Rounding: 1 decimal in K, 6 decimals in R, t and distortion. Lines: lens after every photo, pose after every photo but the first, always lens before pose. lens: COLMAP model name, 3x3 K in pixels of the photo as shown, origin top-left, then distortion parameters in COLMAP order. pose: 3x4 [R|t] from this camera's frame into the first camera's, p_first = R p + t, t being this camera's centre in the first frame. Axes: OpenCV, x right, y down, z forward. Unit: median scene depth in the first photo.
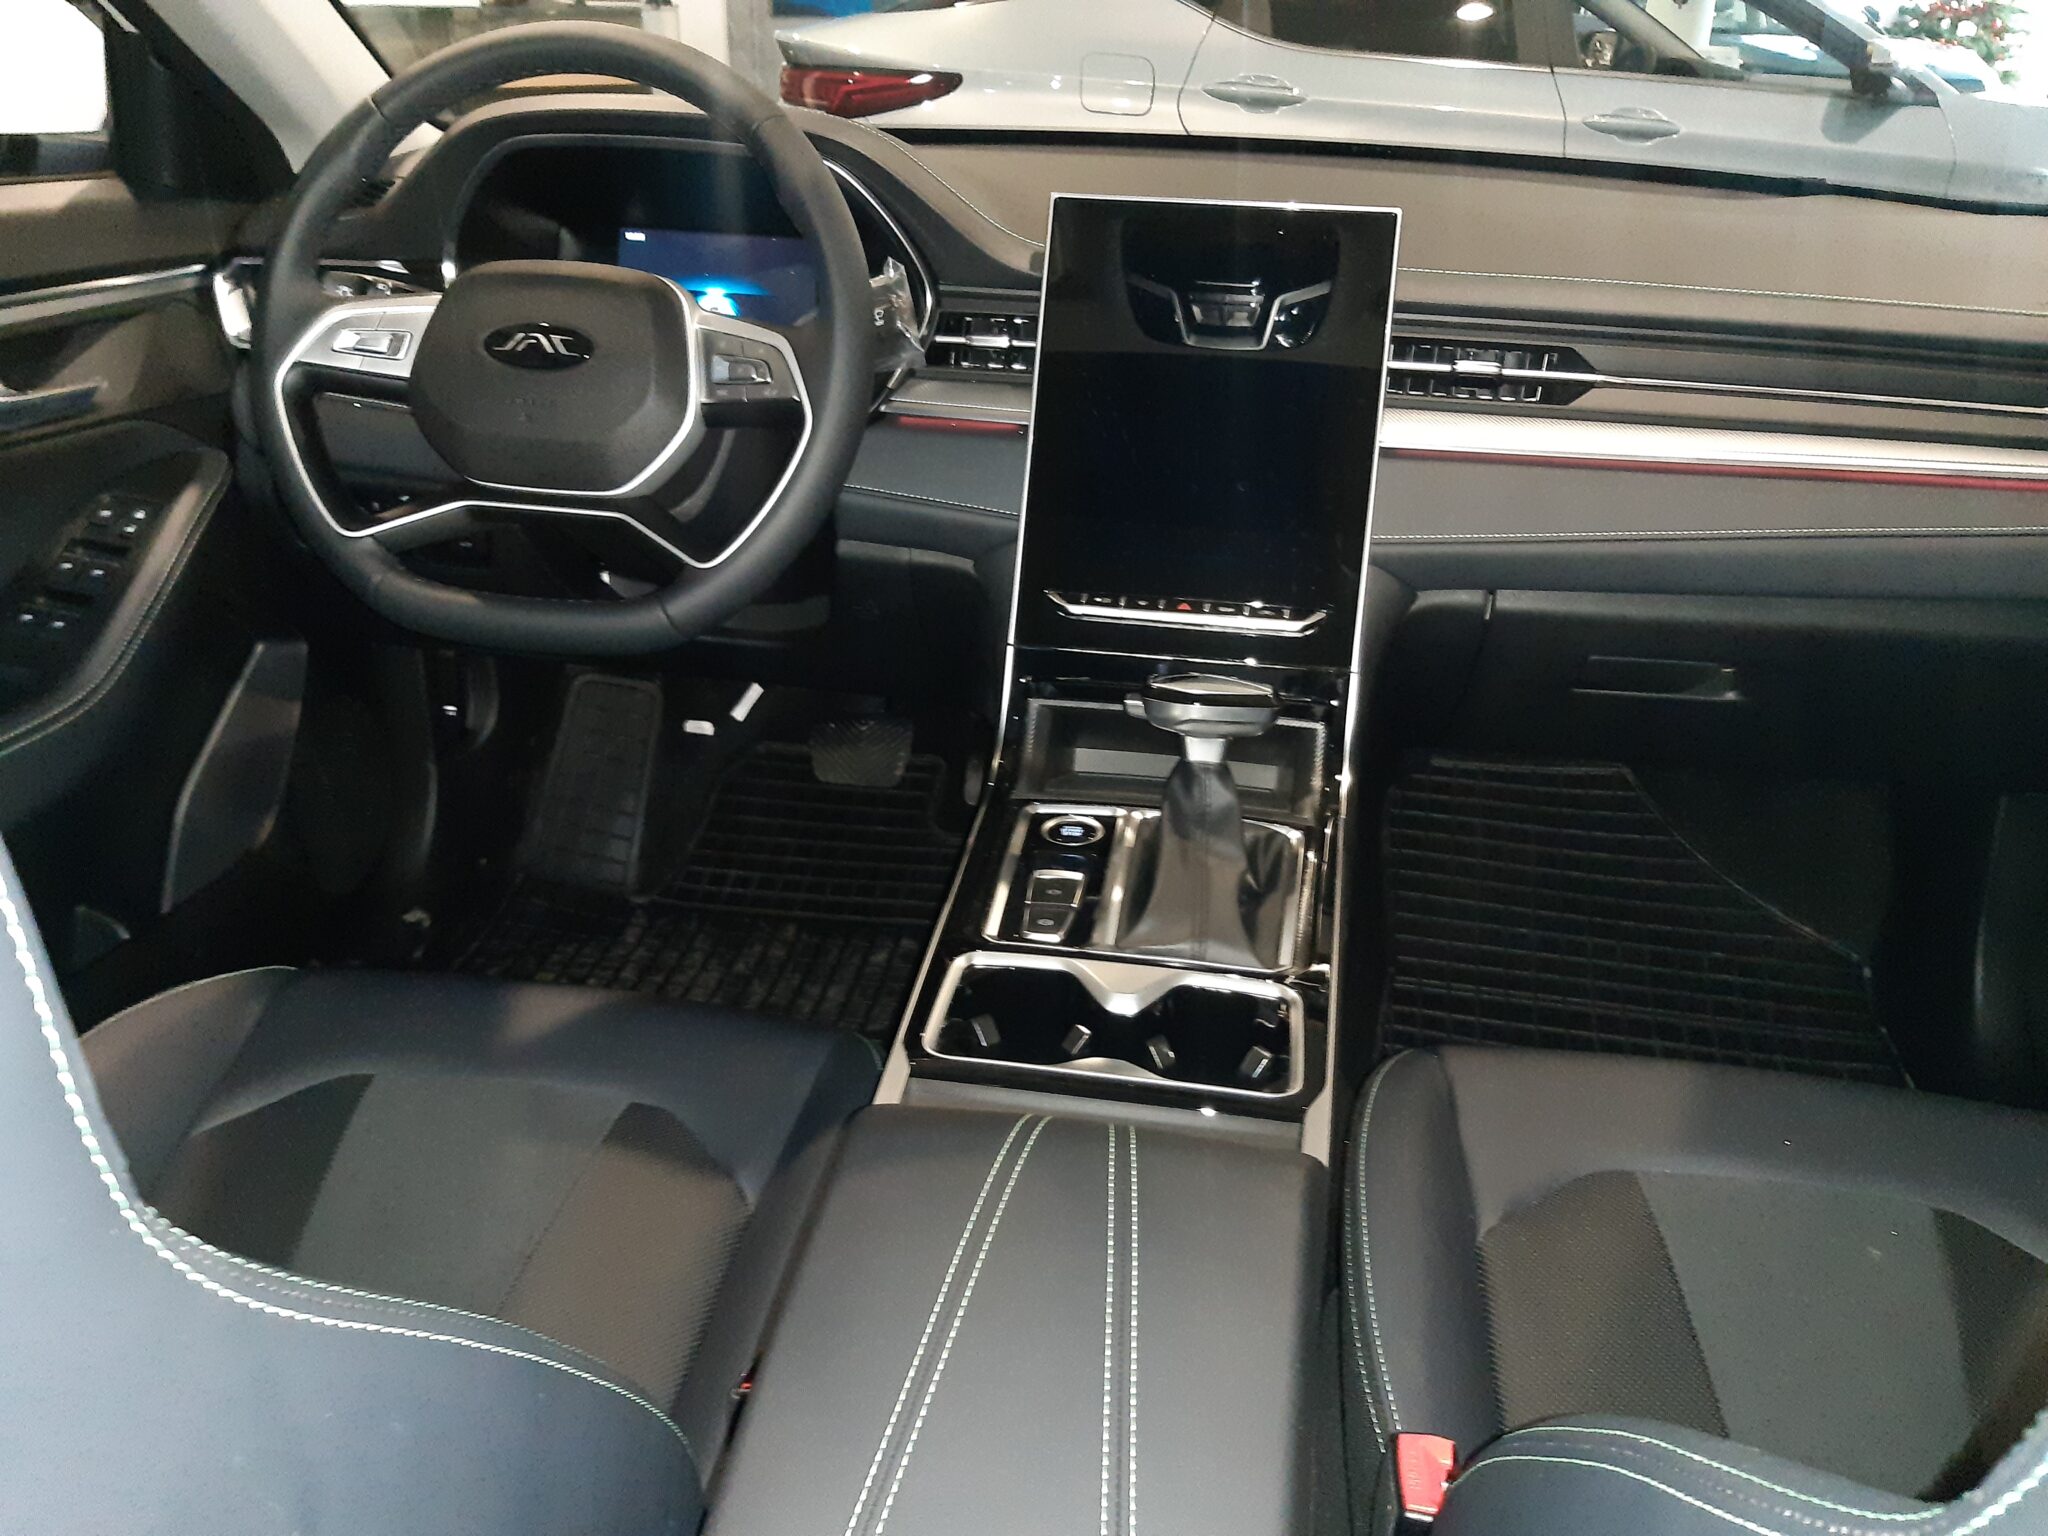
lens RADIAL K [[1576.5, 0, 1034.7], [0, 1576.5, 716.5], [0, 0, 1]] dist [0.074302, -0.143974]
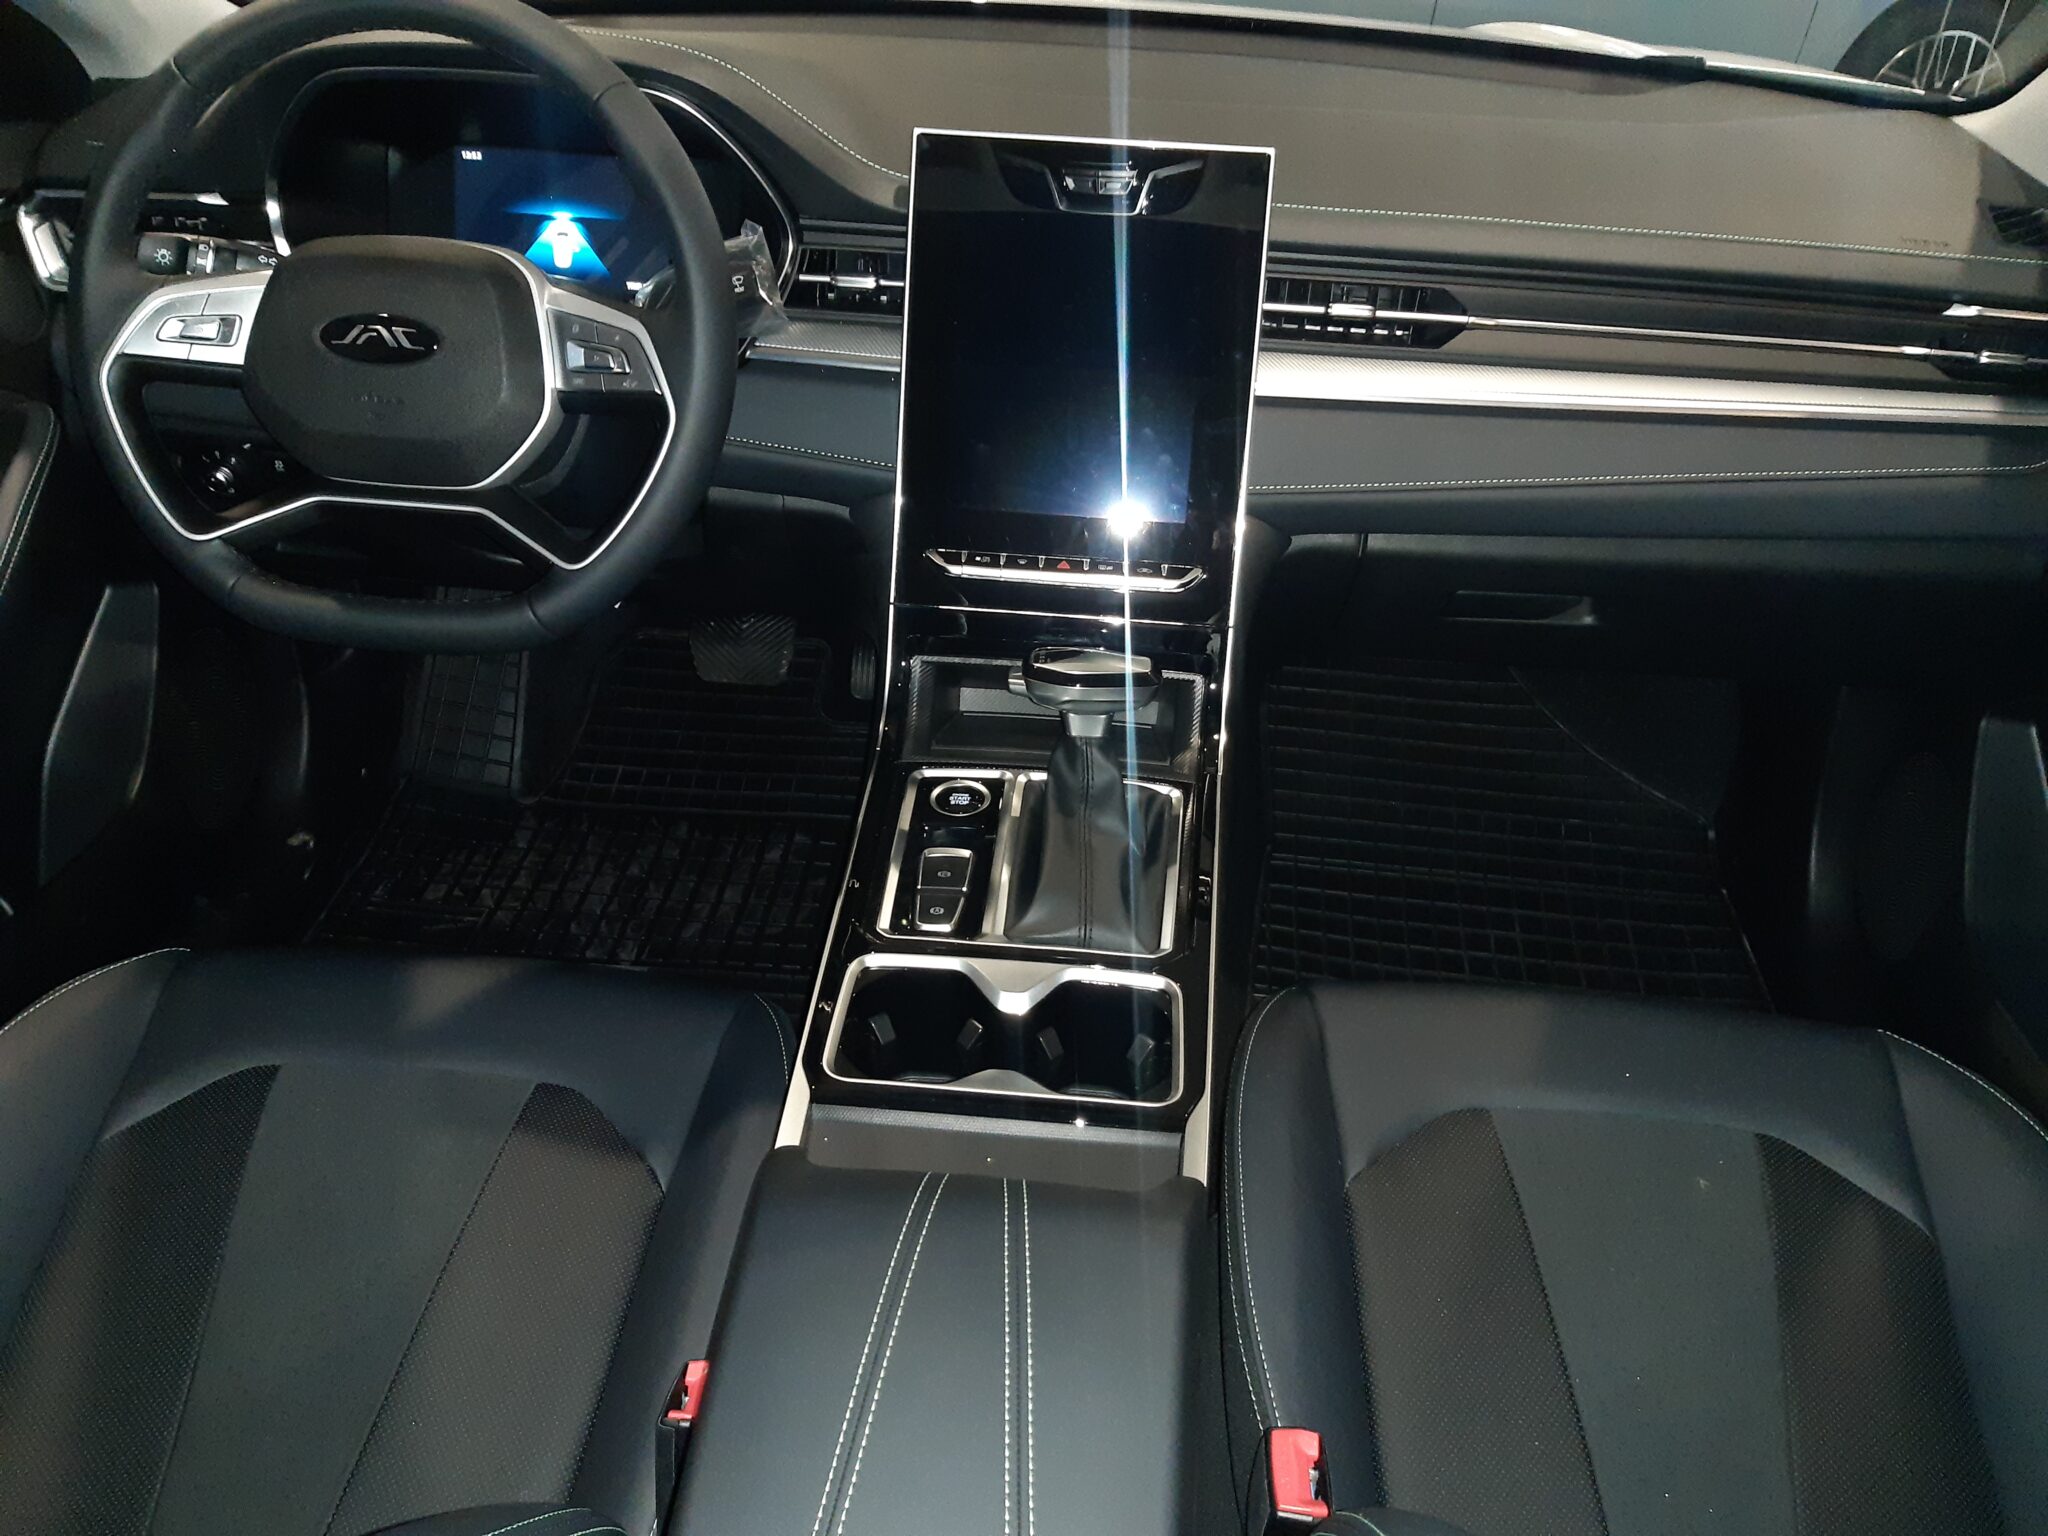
lens RADIAL K [[1576.5, 0, 1034.7], [0, 1576.5, 716.5], [0, 0, 1]] dist [0.074302, -0.143974]
pose [[0.996957, -0.037143, 0.068542, 0.004438], [0.026146, 0.987588, 0.154877, -0.133722], [-0.073444, -0.152614, 0.985553, -0.001696]]
